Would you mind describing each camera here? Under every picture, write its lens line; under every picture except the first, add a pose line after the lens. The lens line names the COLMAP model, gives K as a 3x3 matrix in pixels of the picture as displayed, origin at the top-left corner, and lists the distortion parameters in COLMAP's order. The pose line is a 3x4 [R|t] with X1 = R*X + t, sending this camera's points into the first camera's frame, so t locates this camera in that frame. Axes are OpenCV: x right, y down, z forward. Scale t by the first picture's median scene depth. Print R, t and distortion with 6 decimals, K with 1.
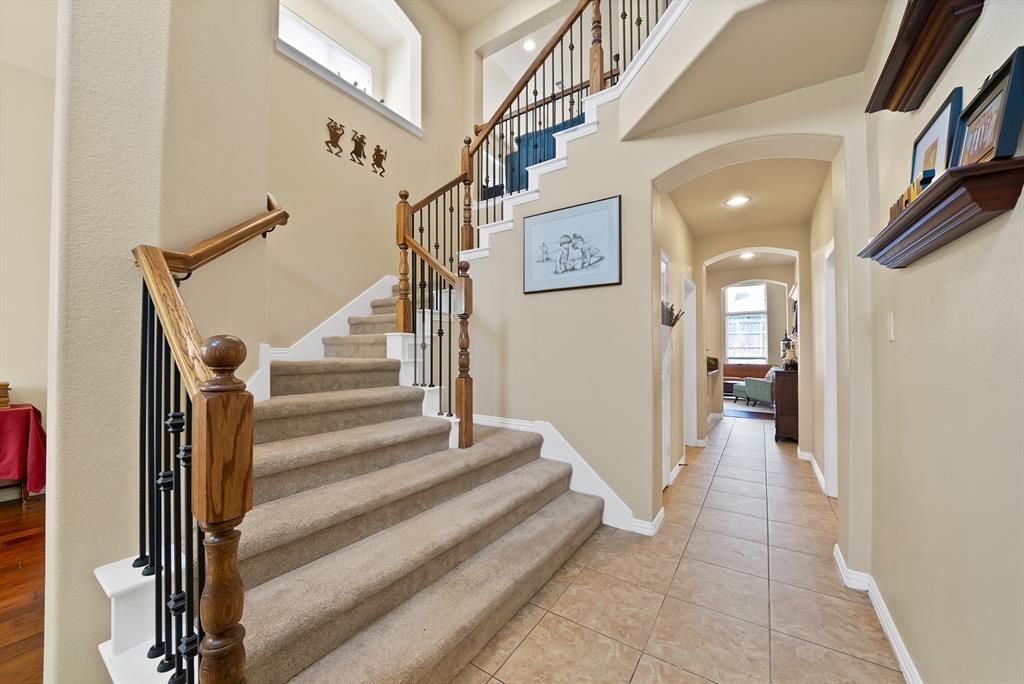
lens RADIAL K [[370.2, 0, 515.5], [0, 370.2, 348.9], [0, 0, 1]] dist [-0.022525, 0.001273]
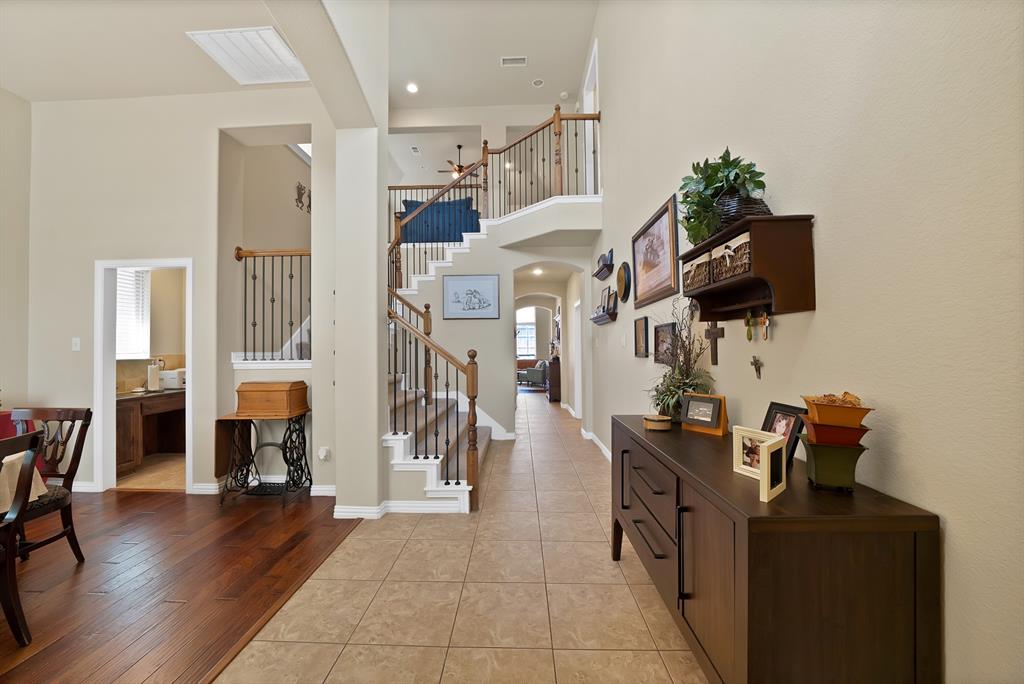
lens RADIAL K [[370.2, 0, 507.9], [0, 370.2, 343.3], [0, 0, 1]] dist [-0.022525, 0.001273]
pose [[0.847534, 0.002965, 0.530733, -0.426412], [0.004691, 0.999903, -0.013077, -0.007430], [-0.530721, 0.013573, 0.847438, -0.422813]]
